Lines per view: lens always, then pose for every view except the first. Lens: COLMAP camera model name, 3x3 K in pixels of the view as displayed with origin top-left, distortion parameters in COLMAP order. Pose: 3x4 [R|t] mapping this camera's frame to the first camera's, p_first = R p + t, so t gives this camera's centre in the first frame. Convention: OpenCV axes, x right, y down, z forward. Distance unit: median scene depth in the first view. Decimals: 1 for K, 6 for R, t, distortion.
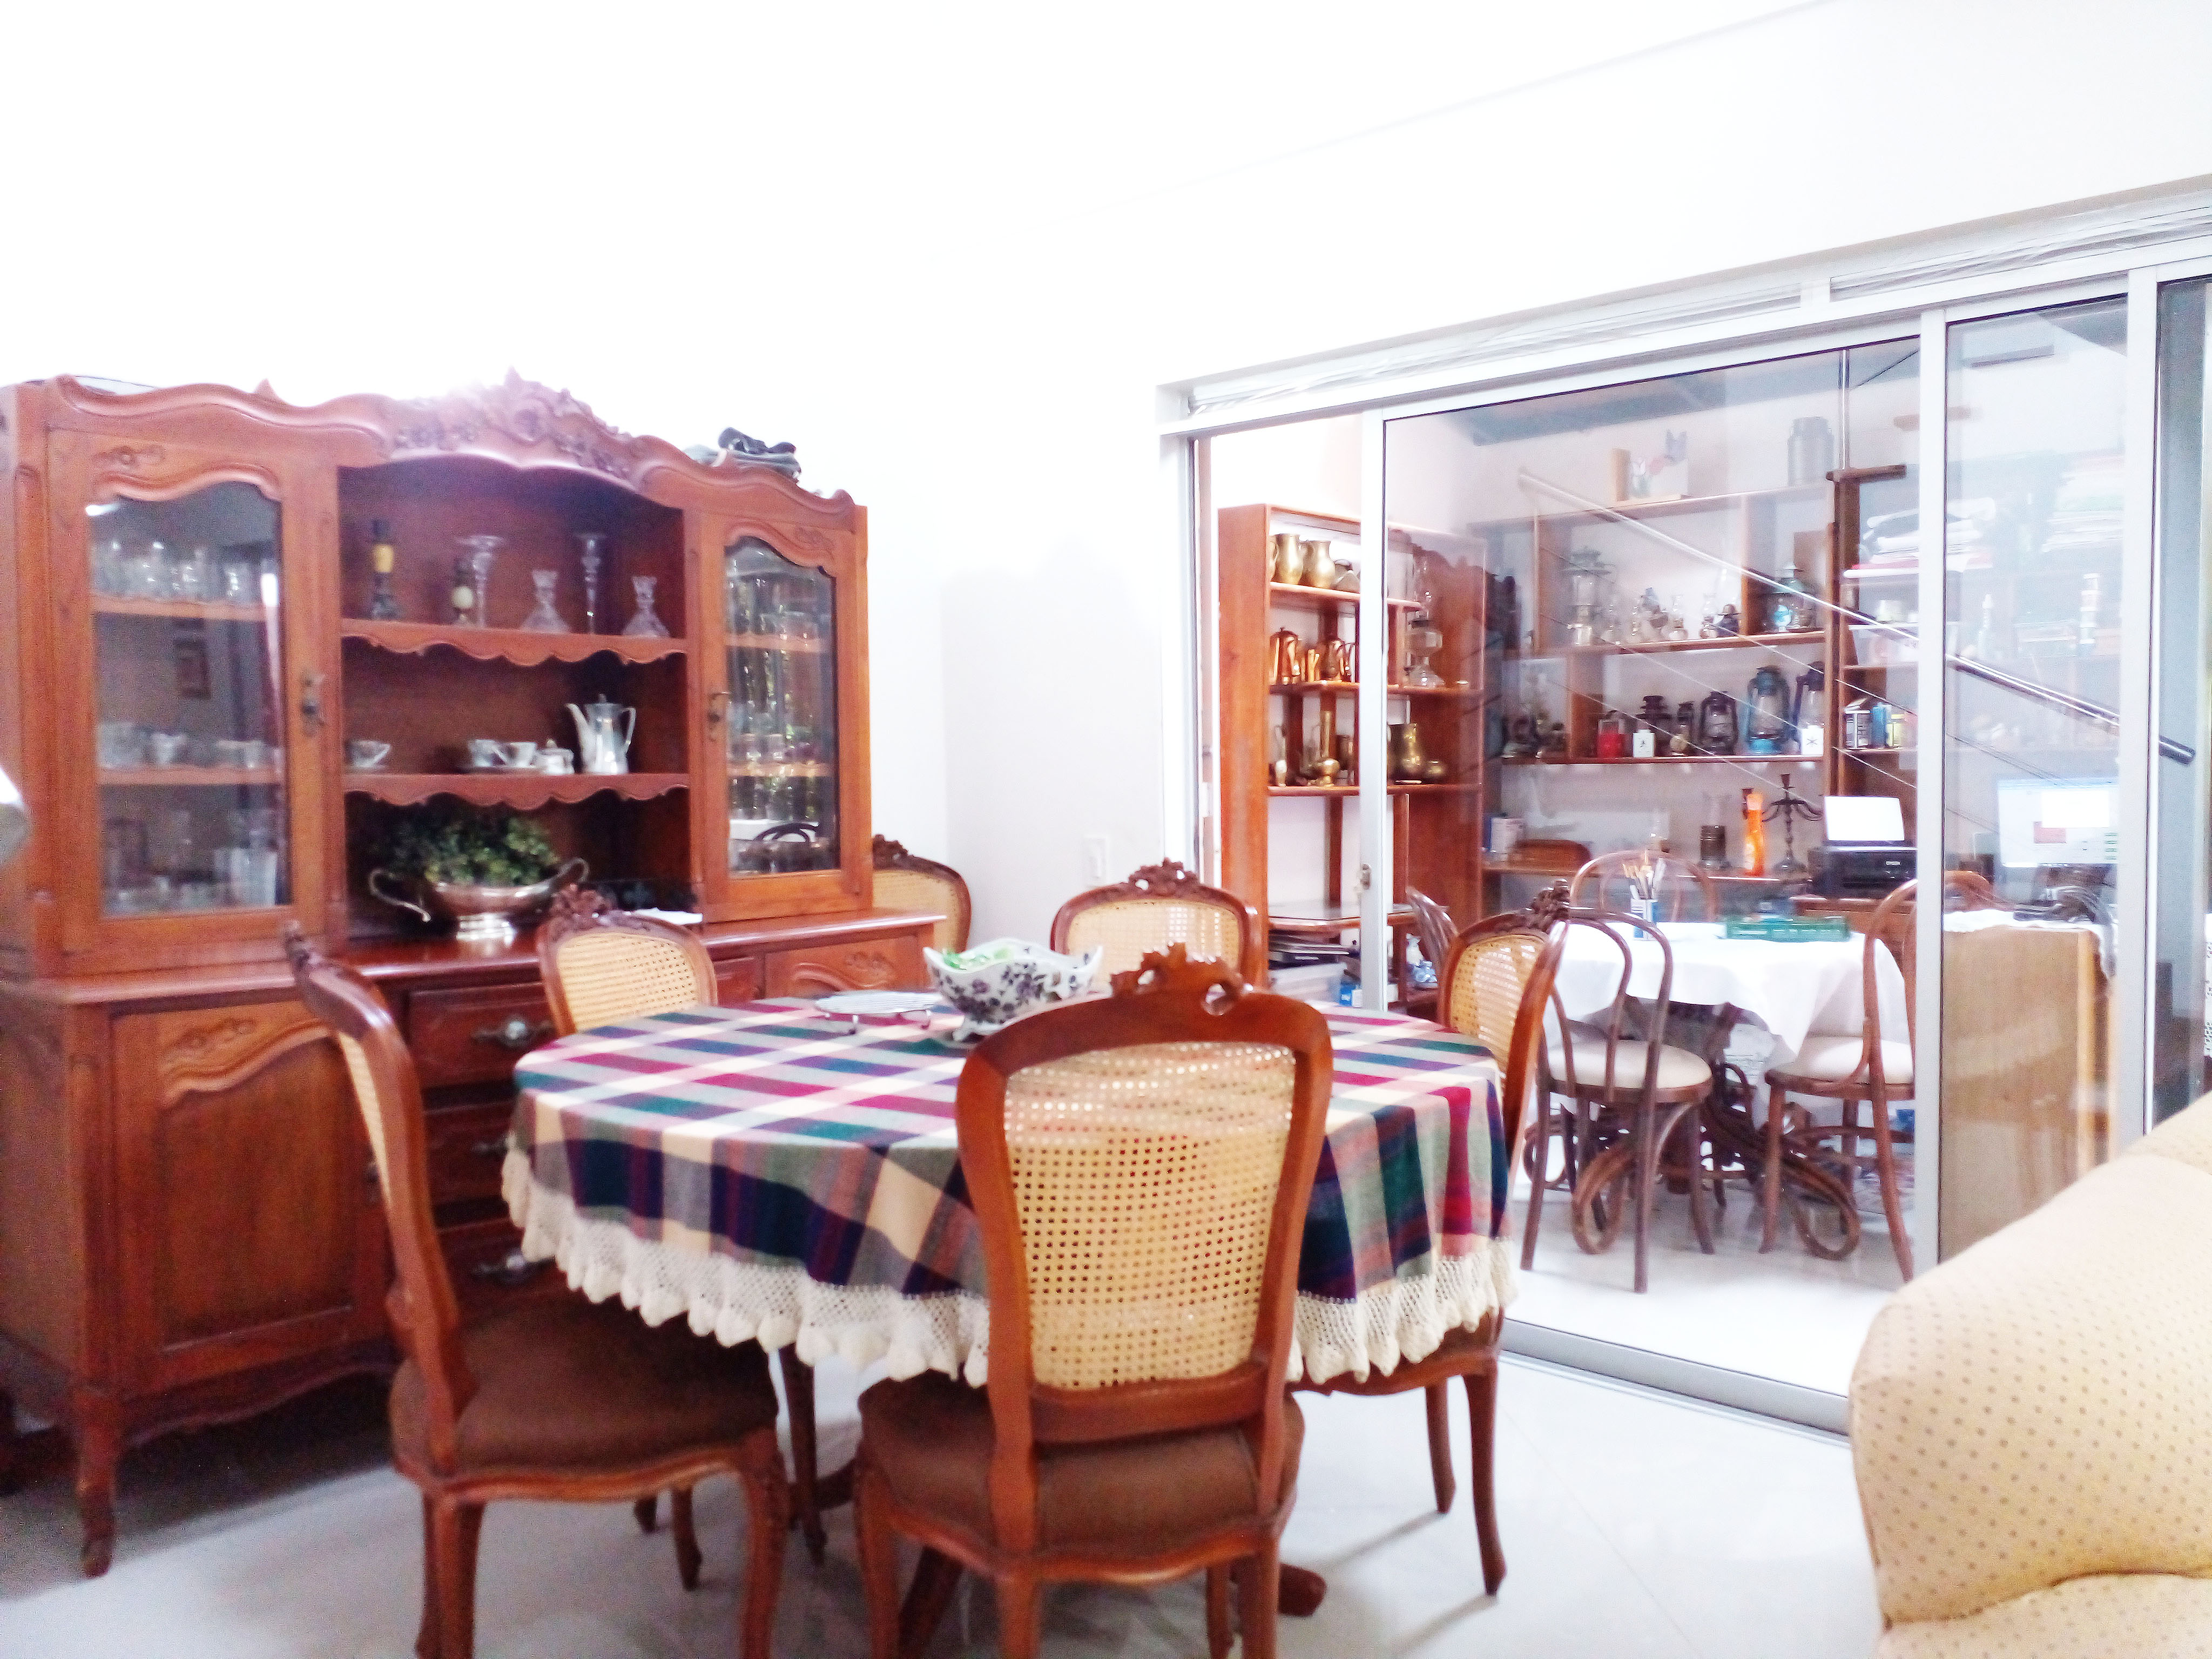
lens RADIAL K [[1847.6, 0, 1085.7], [0, 1847.6, 831.1], [0, 0, 1]] dist [0.091666, -0.139558]
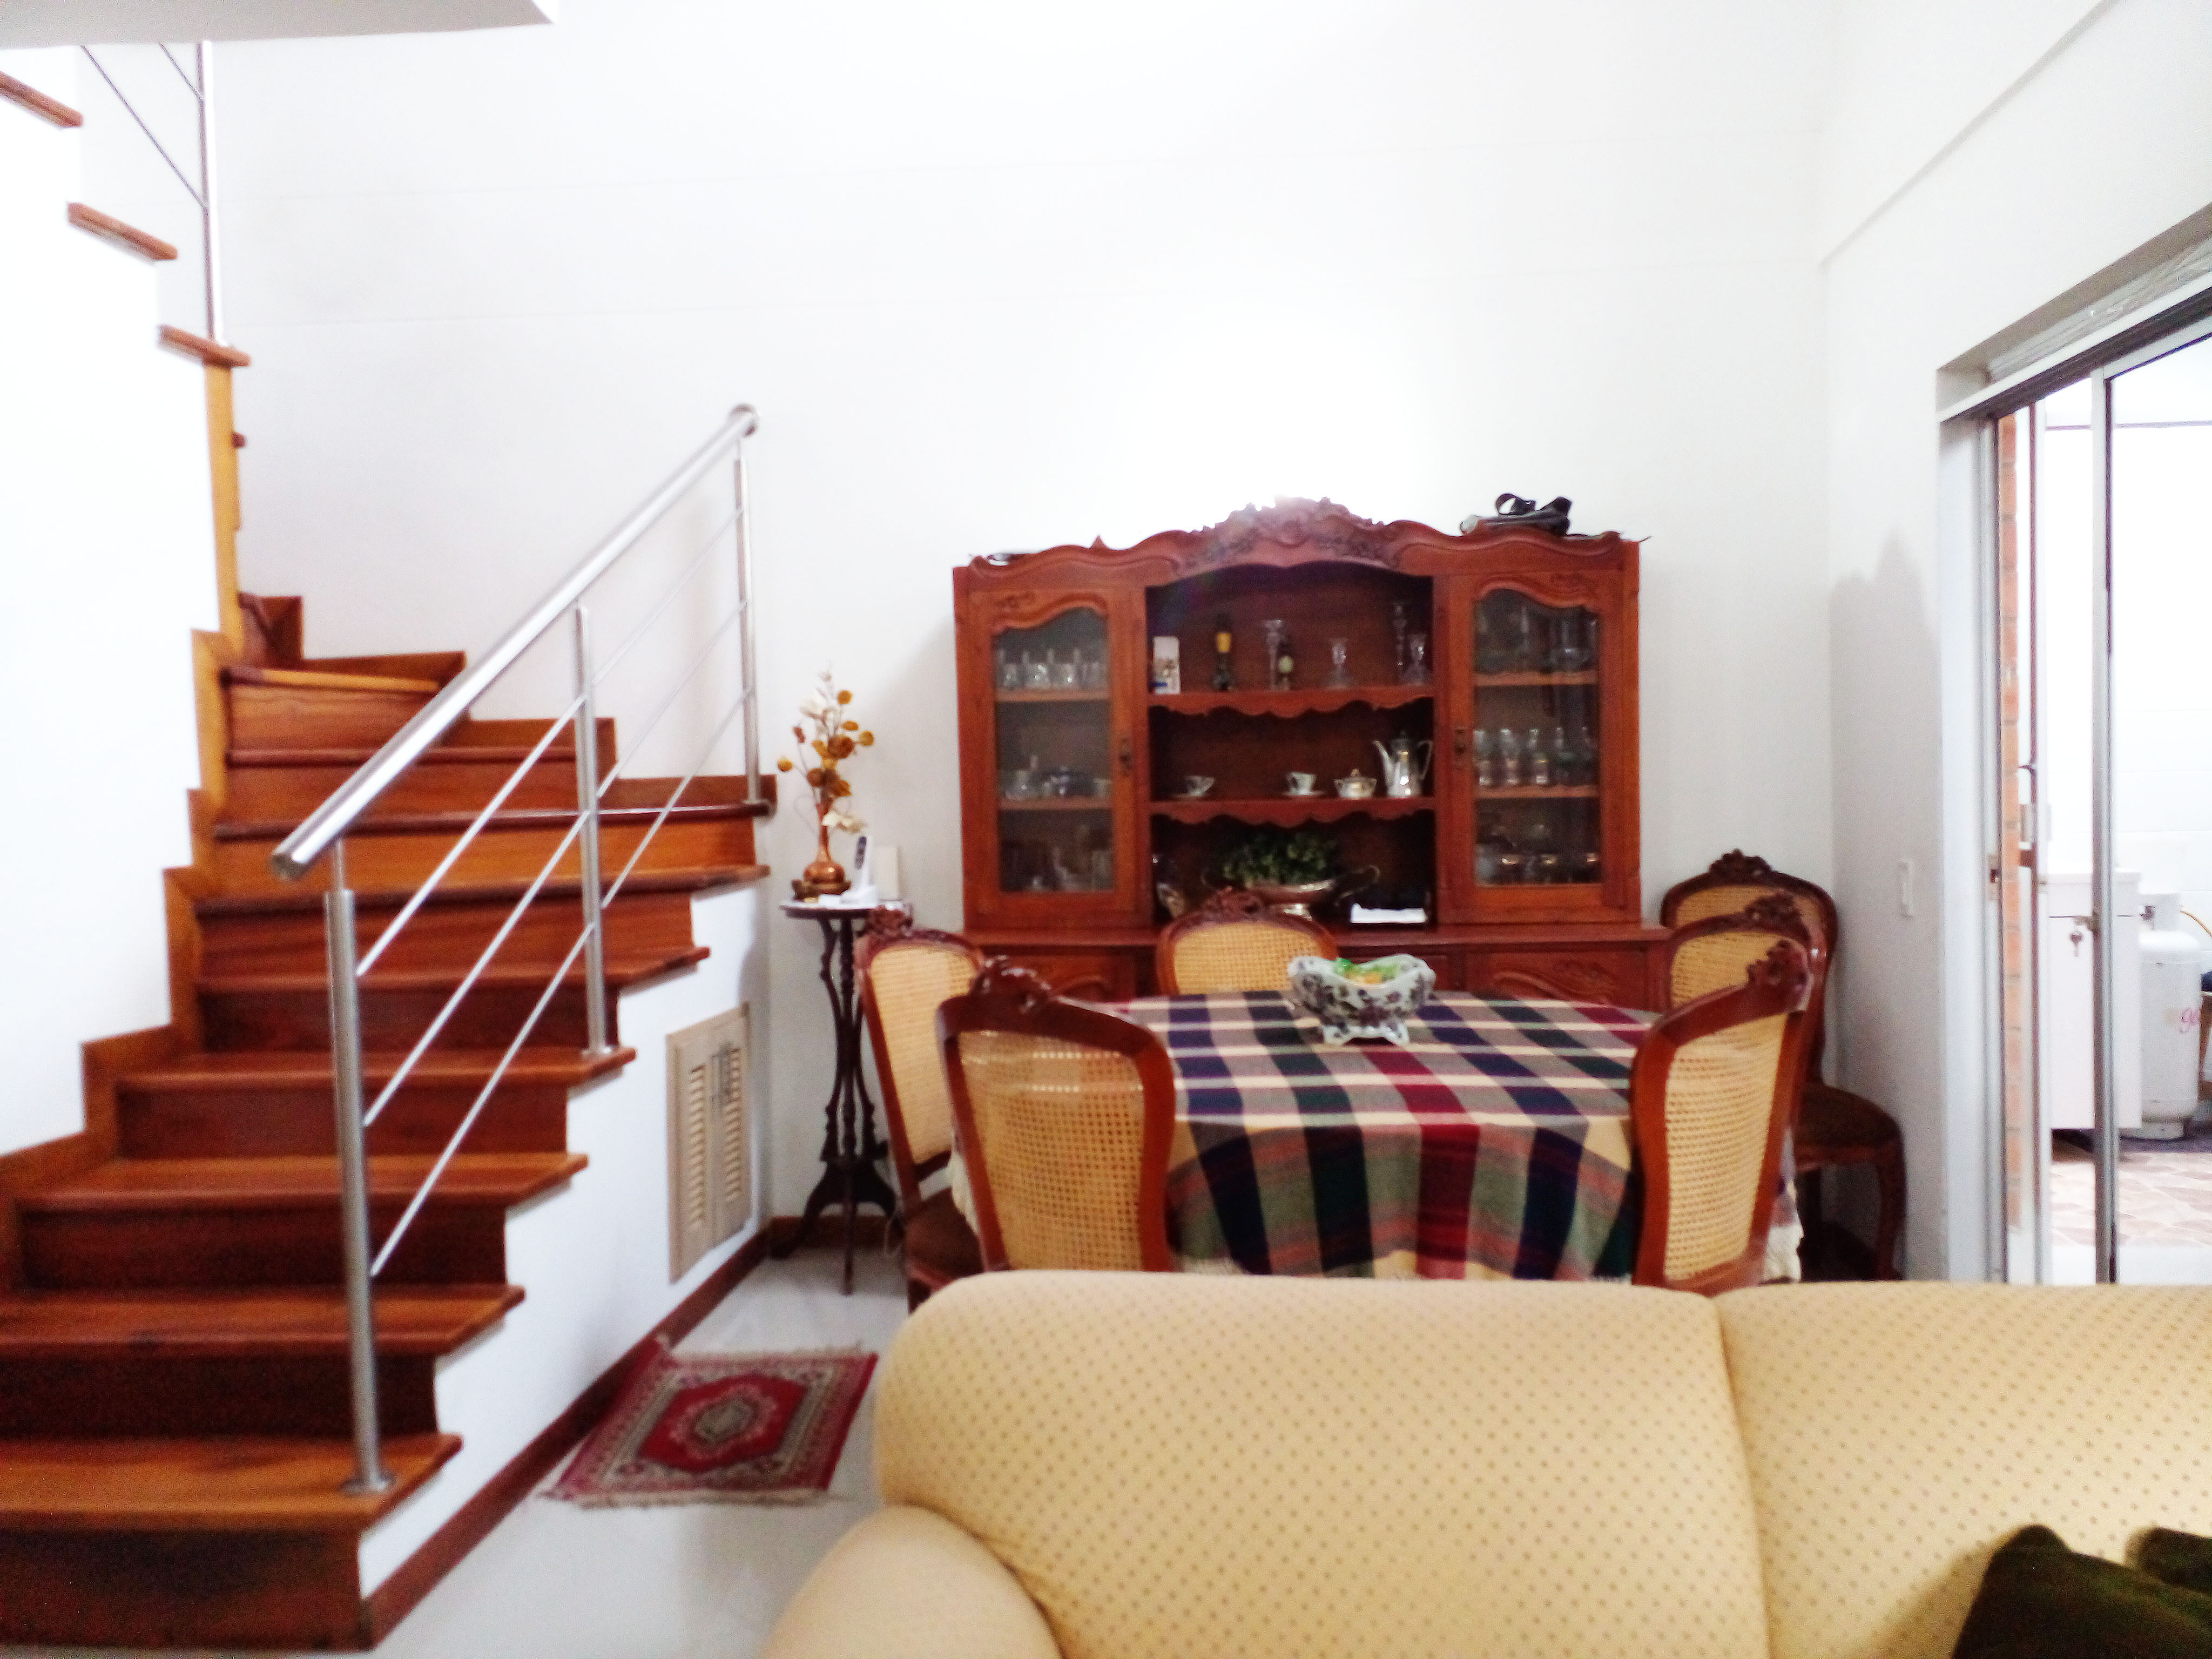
lens RADIAL K [[1847.6, 0, 1085.7], [0, 1847.6, 831.1], [0, 0, 1]] dist [0.091666, -0.139558]
pose [[0.539943, 0.025225, -0.841324, 0.678437], [-0.007827, 0.999658, 0.024948, -0.038232], [0.841665, -0.006885, 0.539956, 0.171637]]
